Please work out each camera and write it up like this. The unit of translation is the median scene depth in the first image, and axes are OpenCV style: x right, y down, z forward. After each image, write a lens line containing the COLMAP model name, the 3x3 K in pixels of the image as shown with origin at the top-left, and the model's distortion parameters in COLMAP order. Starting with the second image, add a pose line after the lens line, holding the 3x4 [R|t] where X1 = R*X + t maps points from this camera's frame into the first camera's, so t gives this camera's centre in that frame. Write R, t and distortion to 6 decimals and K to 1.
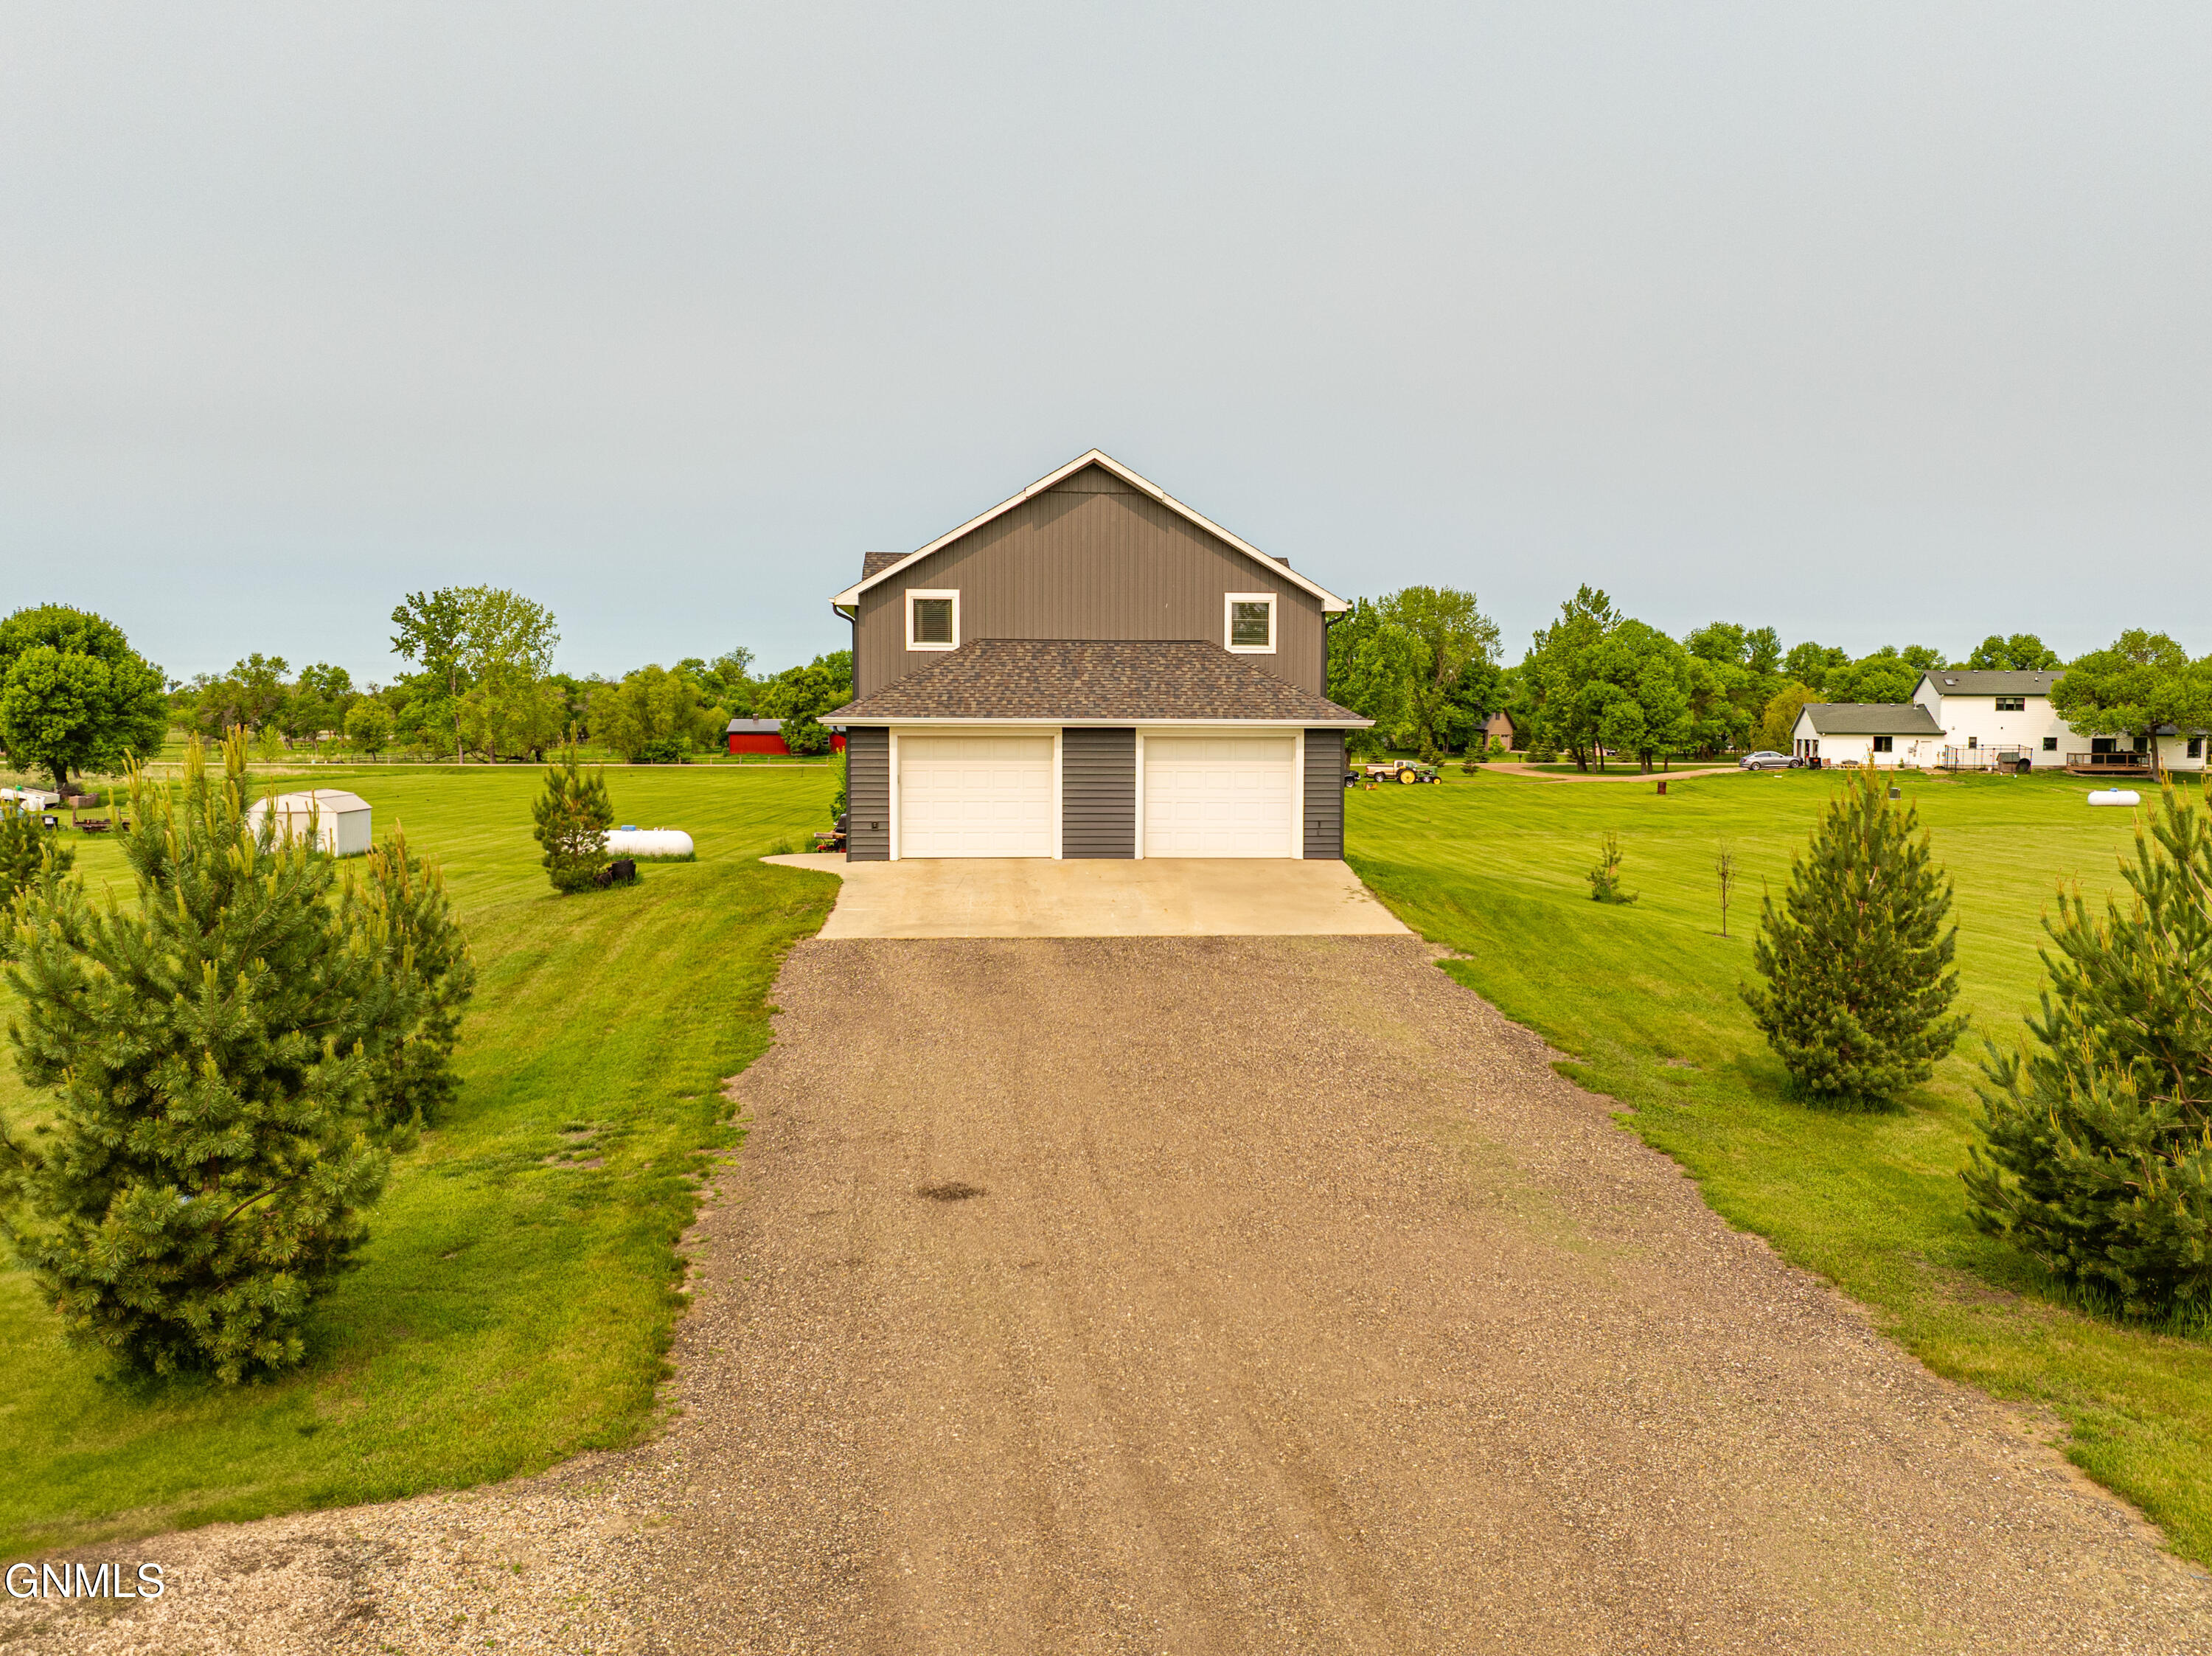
lens RADIAL K [[1876.3, 0, 1194.8], [0, 1876.3, 828.3], [0, 0, 1]] dist [-0.018263, -0.052521]
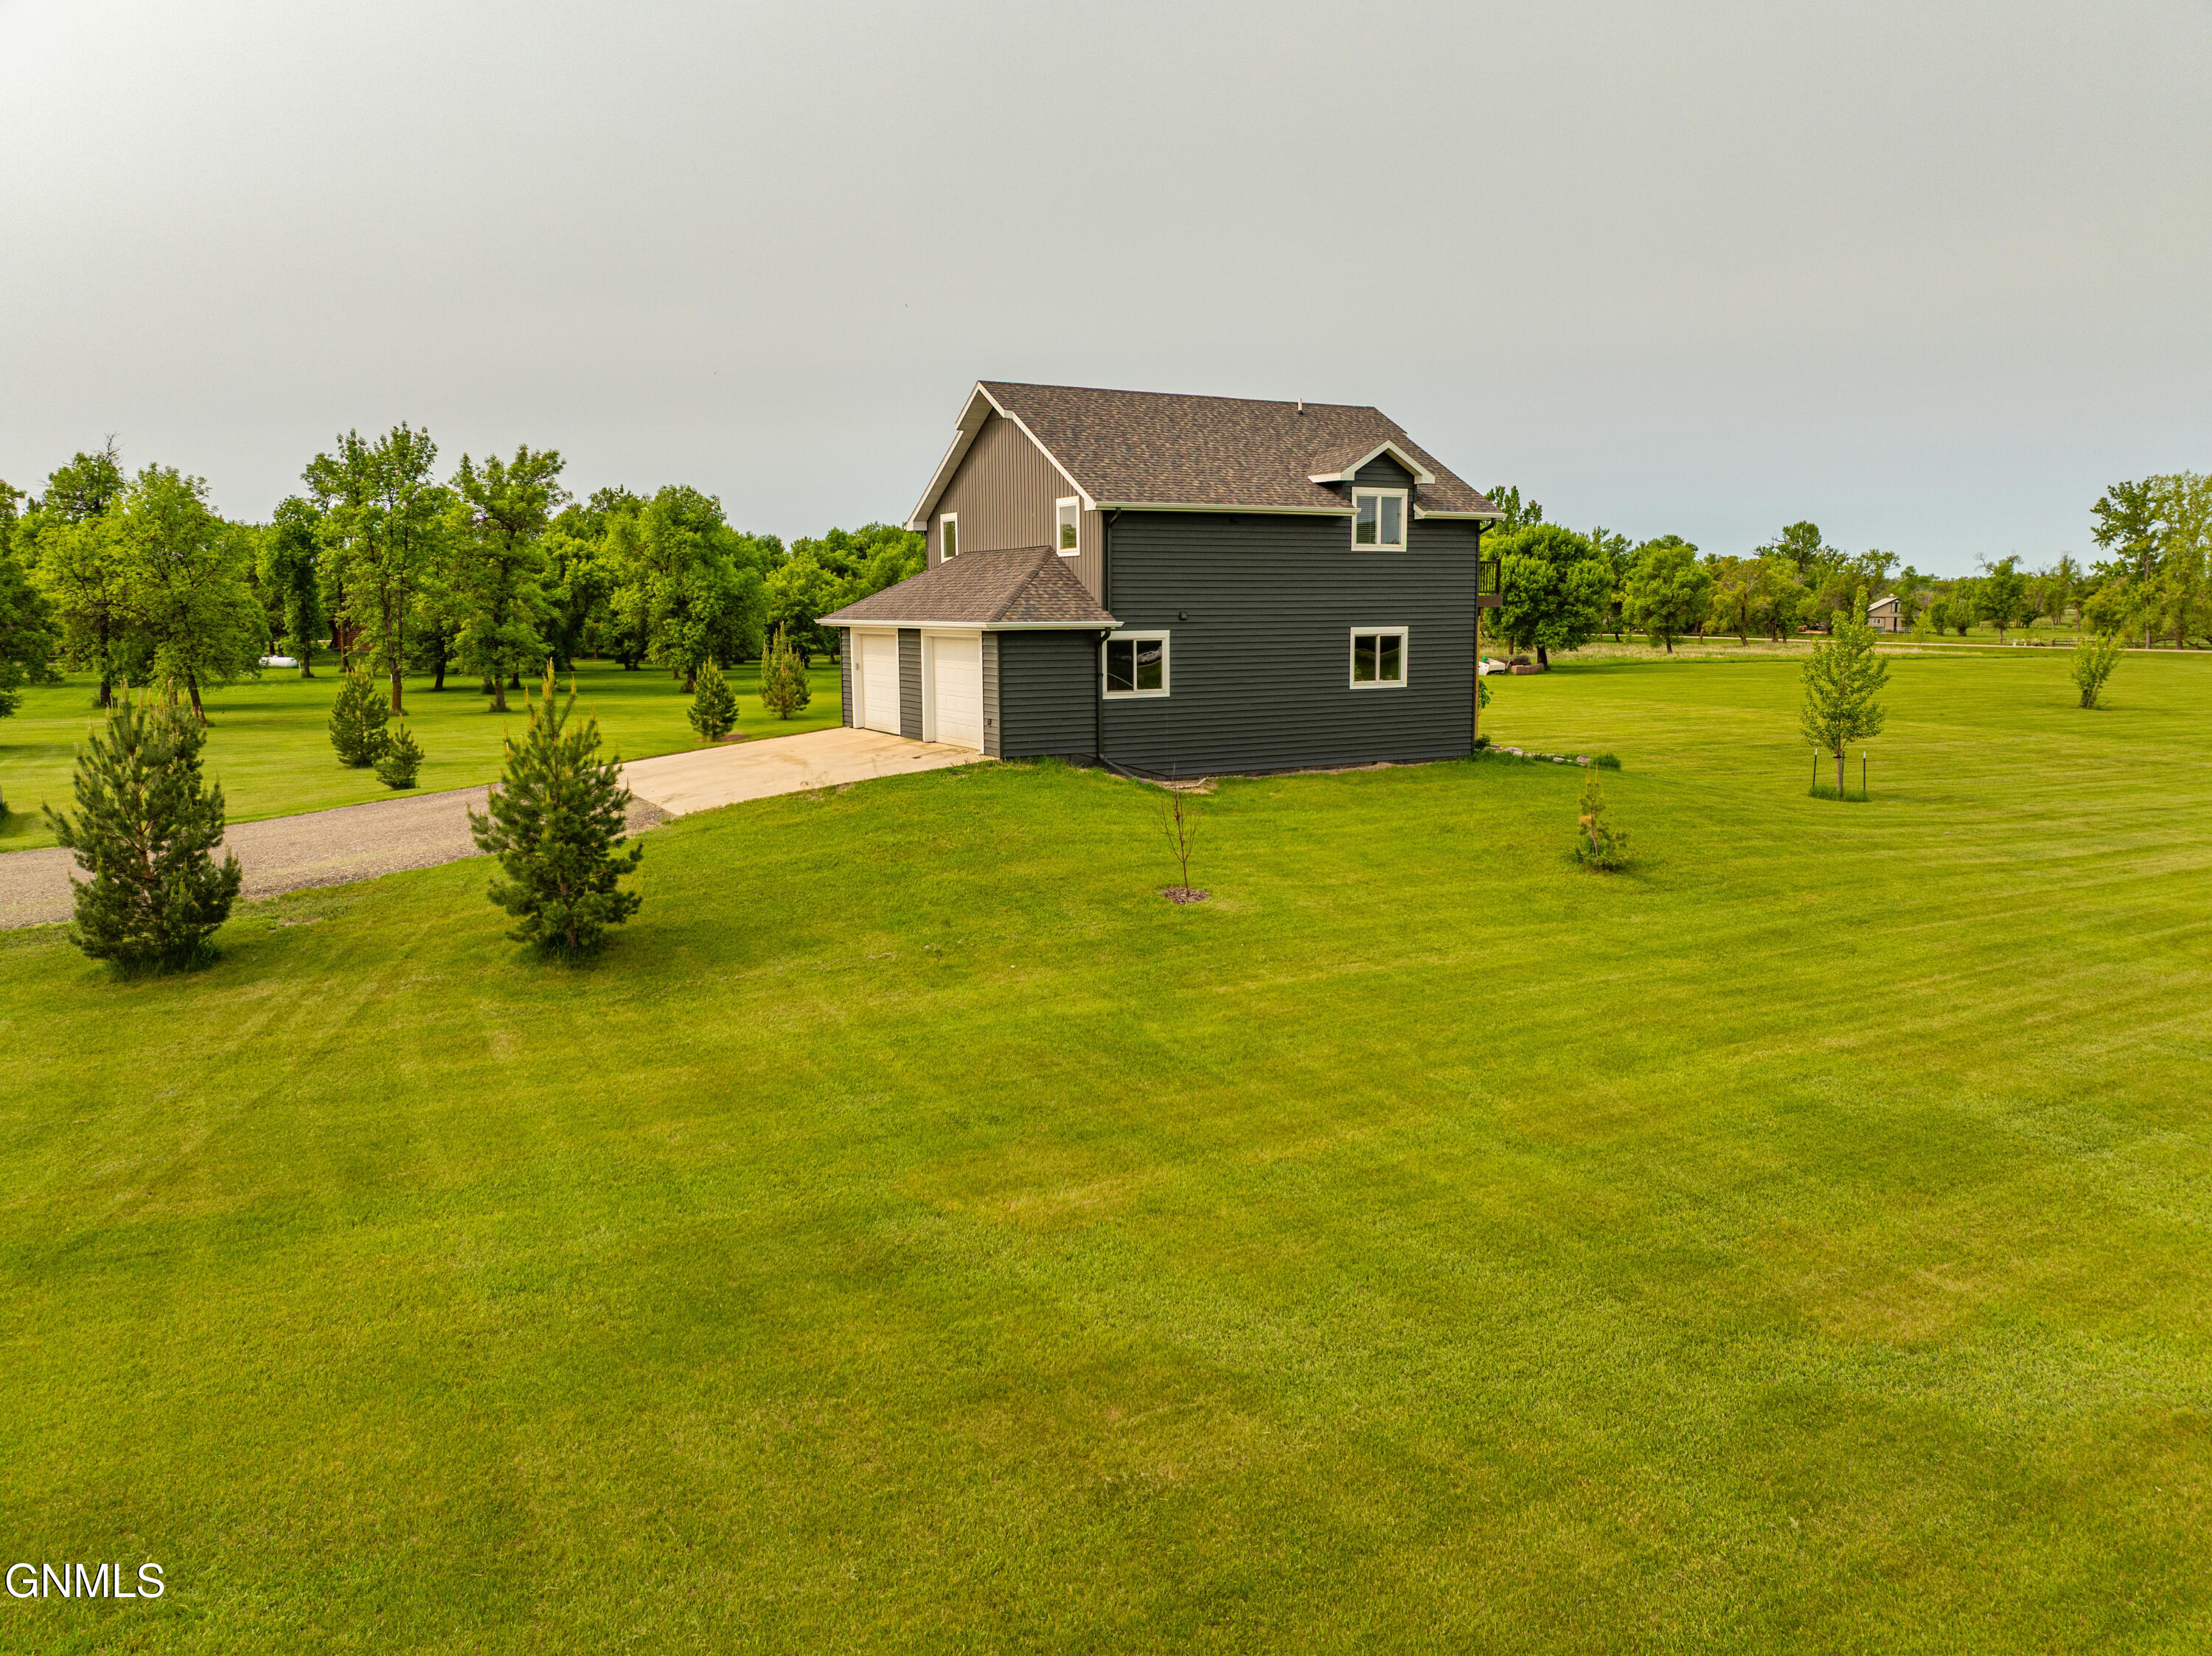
lens RADIAL K [[1553.1, 0, 1112.3], [0, 1553.1, 831.6], [0, 0, 1]] dist [-0.038924, 0.002705]
pose [[0.389350, 0.127966, -0.912157, 0.858040], [-0.045038, 0.991763, 0.119909, -0.046816], [0.919988, -0.005605, 0.391906, 0.695858]]
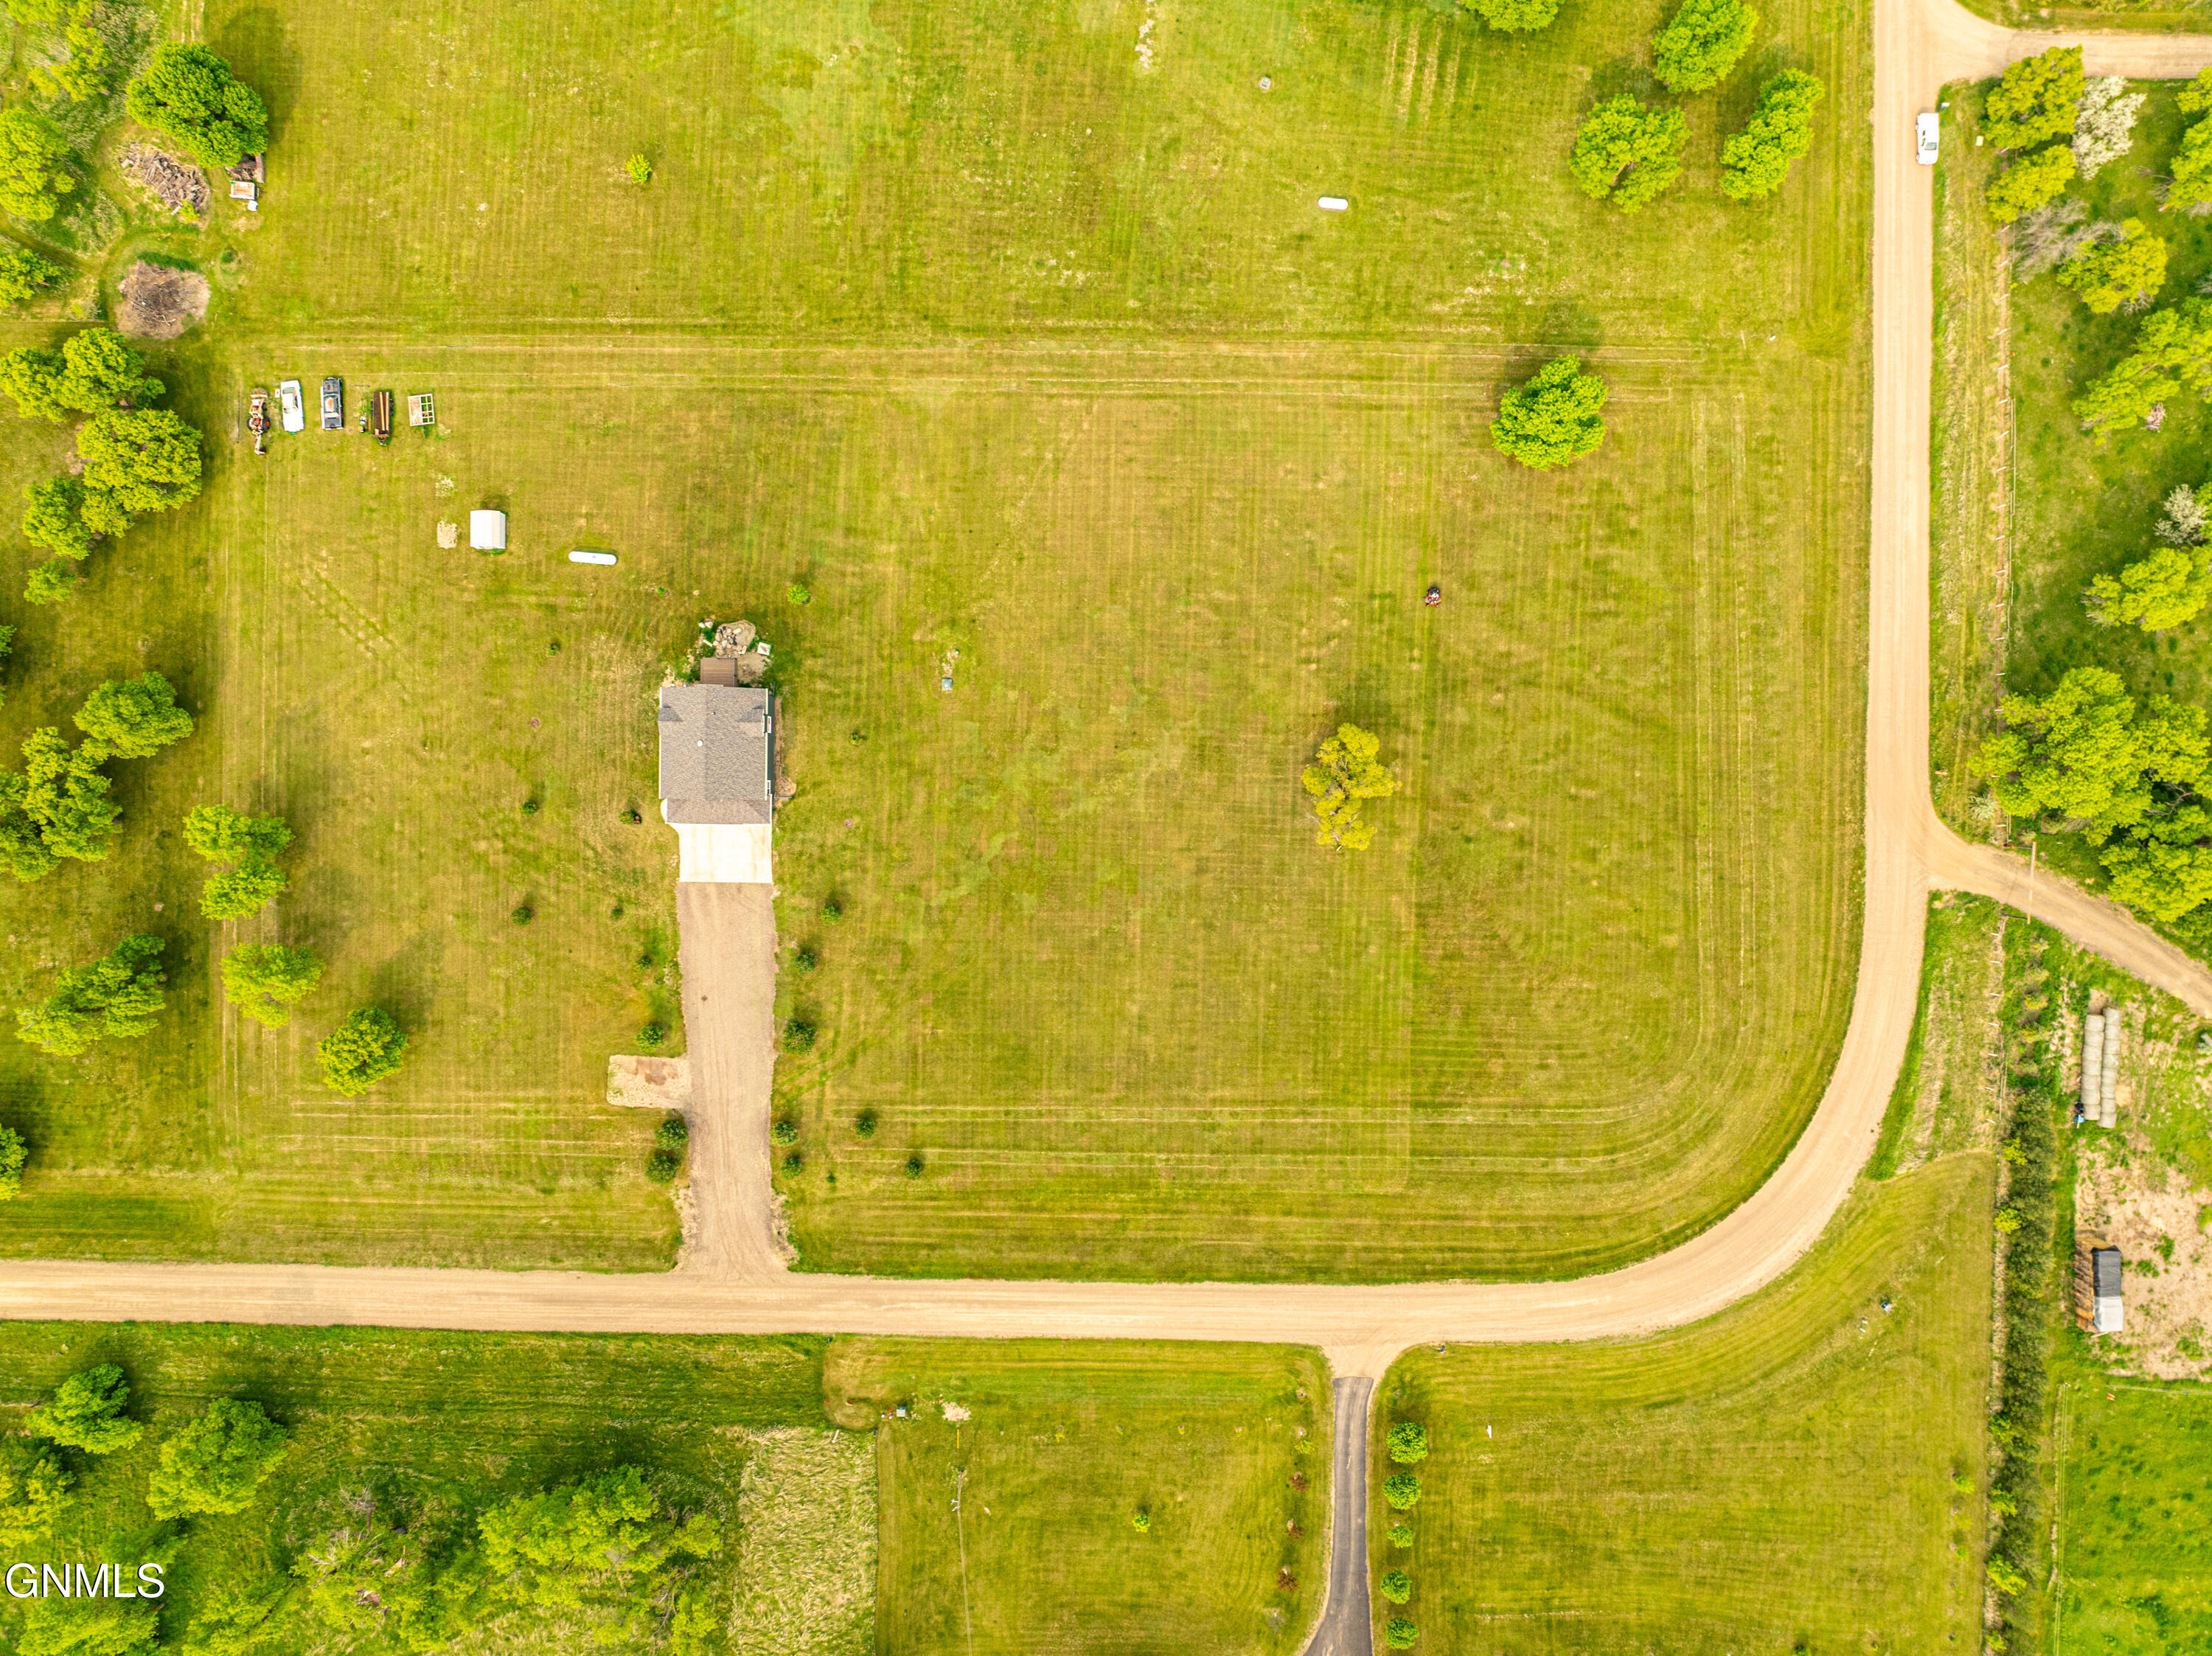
lens RADIAL K [[1543.4, 0, 1103.8], [0, 1543.4, 837.8], [0, 0, 1]] dist [-0.014382, -0.038517]
pose [[0.993110, 0.116934, 0.007699, 0.936244], [-0.012870, 0.043526, 0.998969, -4.136808], [0.116478, -0.992185, 0.044731, 0.832566]]
